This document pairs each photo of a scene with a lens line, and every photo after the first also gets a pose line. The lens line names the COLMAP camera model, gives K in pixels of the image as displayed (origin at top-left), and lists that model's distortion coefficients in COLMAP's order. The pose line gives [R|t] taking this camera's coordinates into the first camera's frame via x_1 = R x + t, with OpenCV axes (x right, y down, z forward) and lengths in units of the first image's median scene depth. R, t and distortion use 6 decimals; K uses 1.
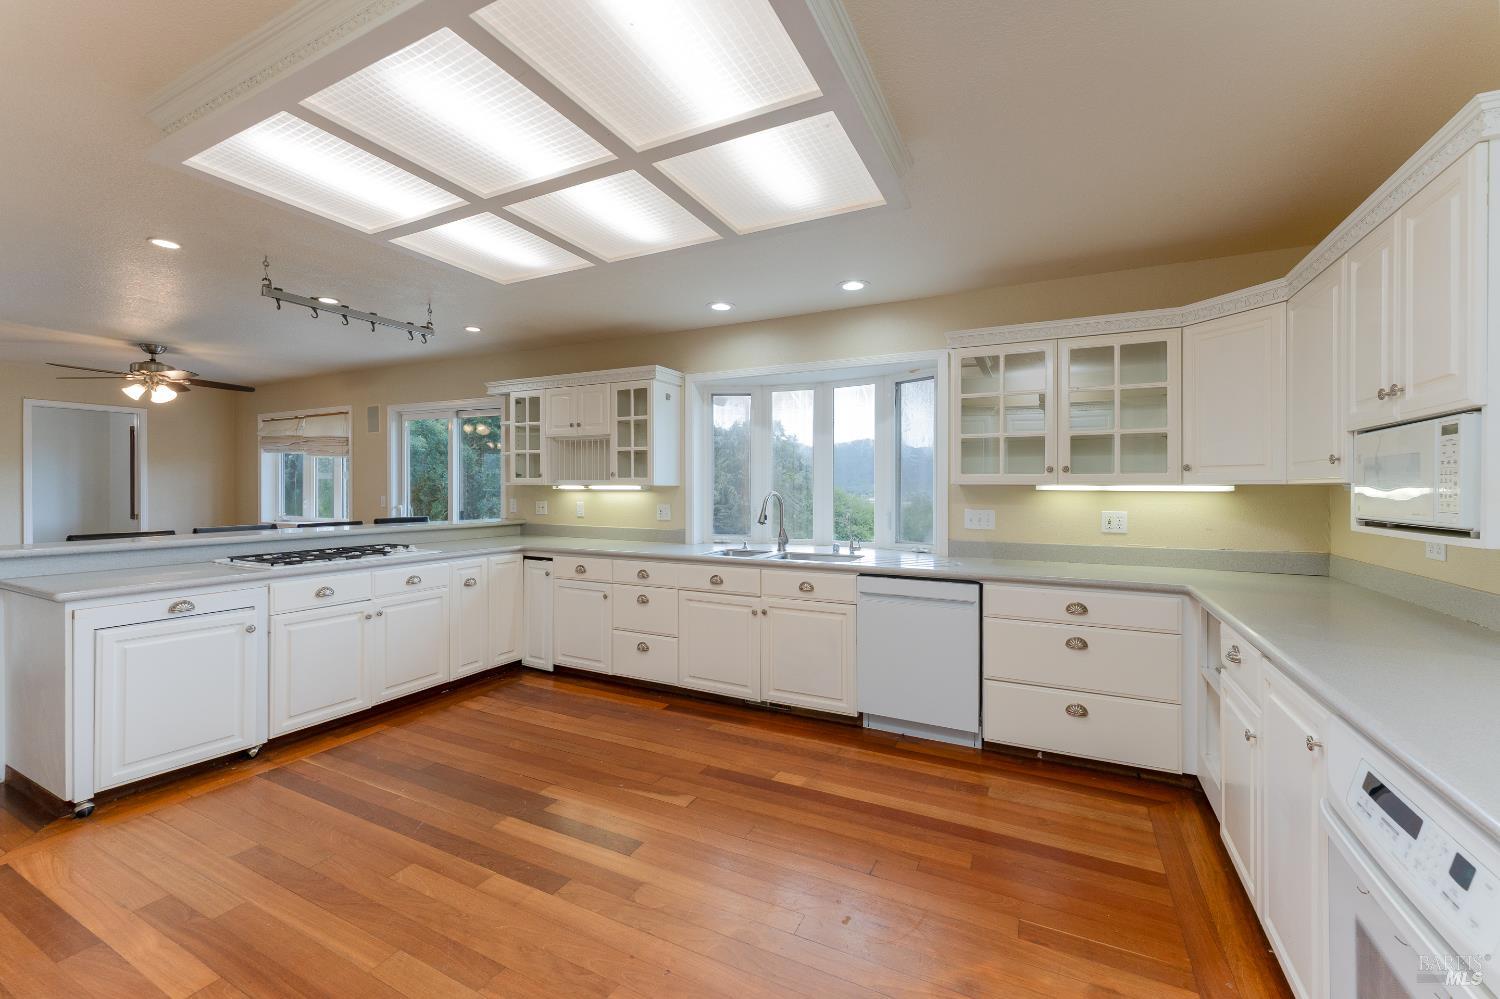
lens RADIAL K [[615.8, 0, 753.2], [0, 615.8, 497.8], [0, 0, 1]] dist [-0.001718, -0.000968]
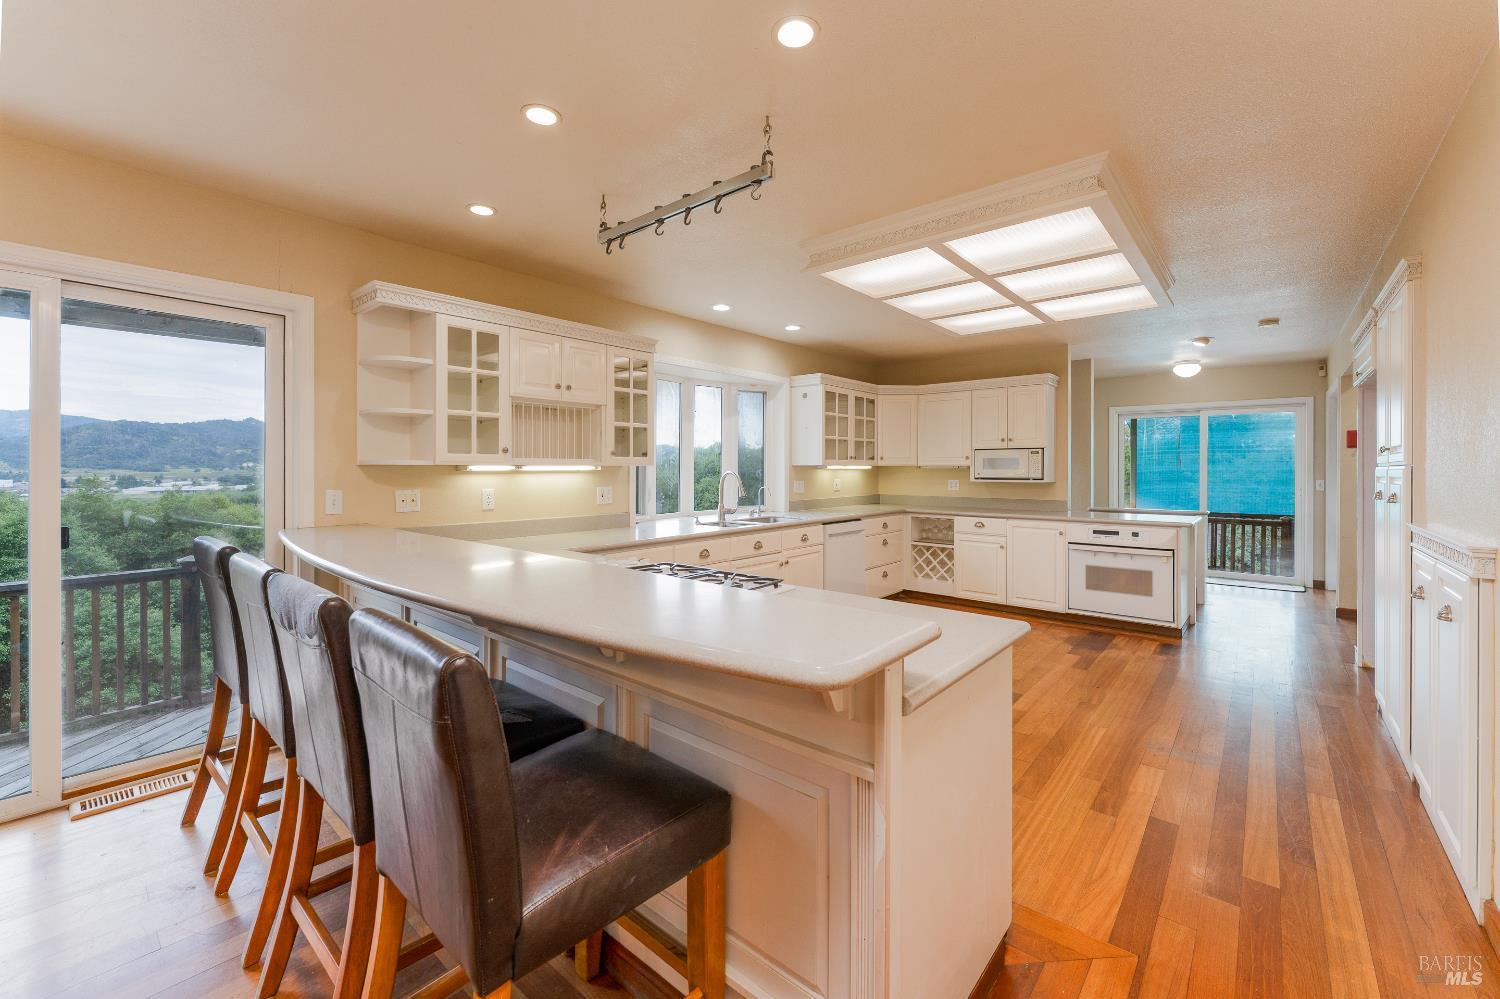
lens RADIAL K [[615.8, 0, 751.7], [0, 615.8, 478.7], [0, 0, 1]] dist [-0.001718, -0.000968]
pose [[0.220109, -0.020242, 0.975265, -1.028266], [0.014505, 0.999742, 0.017476, -0.014260], [-0.975368, 0.010300, 0.220346, 0.625944]]
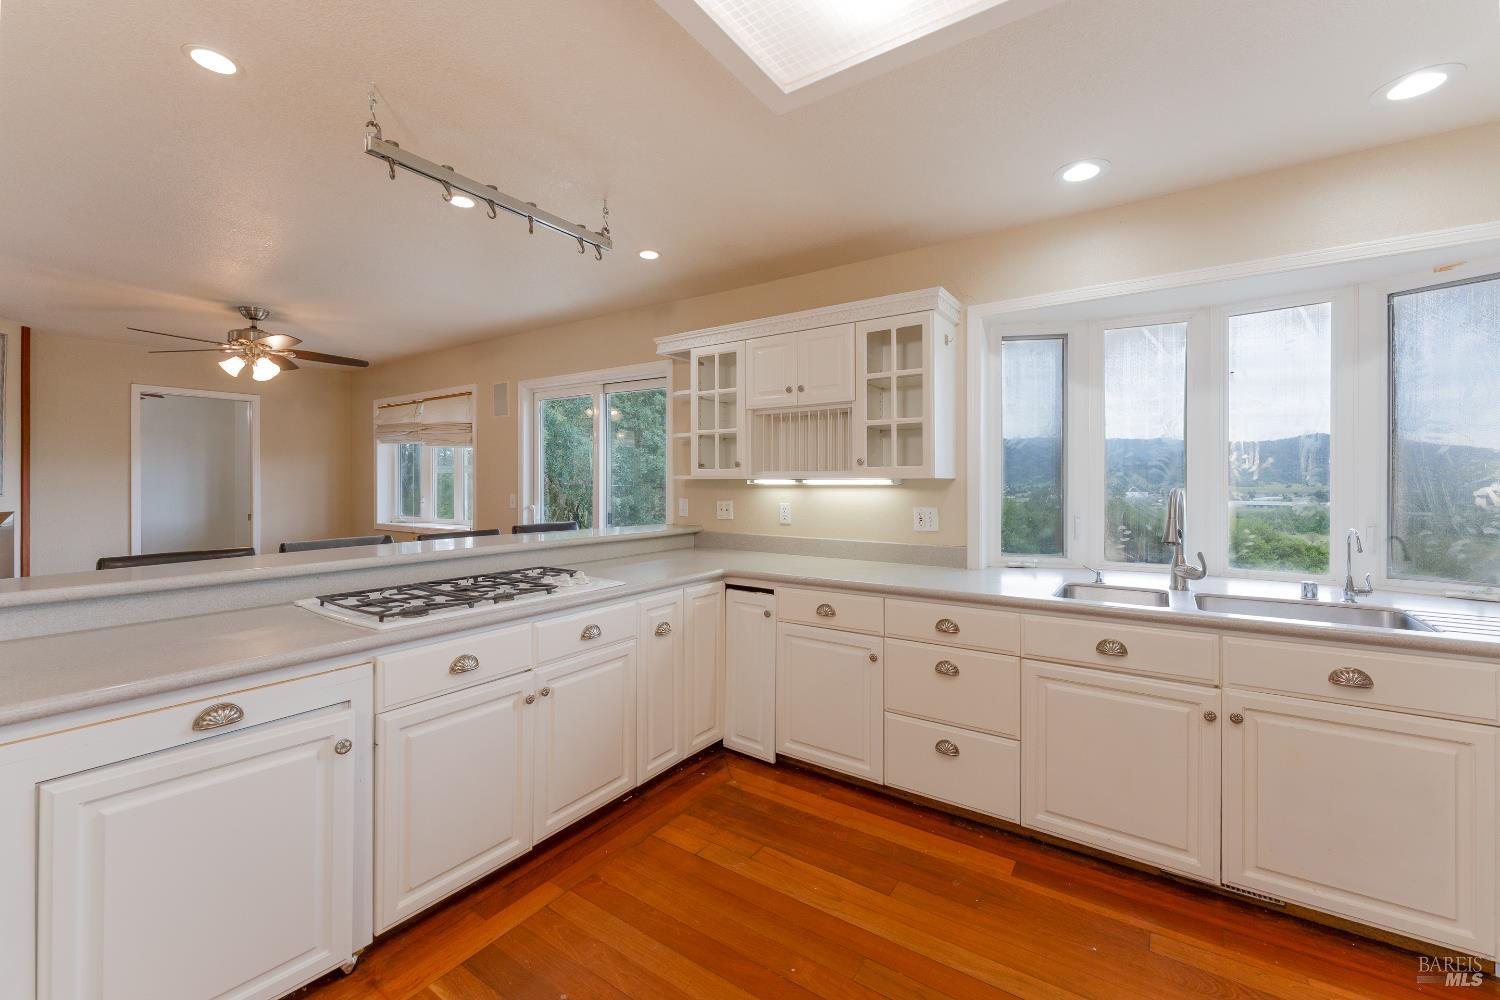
lens RADIAL K [[615.8, 0, 742.4], [0, 615.8, 489.2], [0, 0, 1]] dist [-0.001718, -0.000968]
pose [[0.989483, -0.002777, -0.144619, -0.258649], [0.001910, 0.999979, -0.006134, -0.005157], [0.144633, 0.005793, 0.989468, 0.339742]]
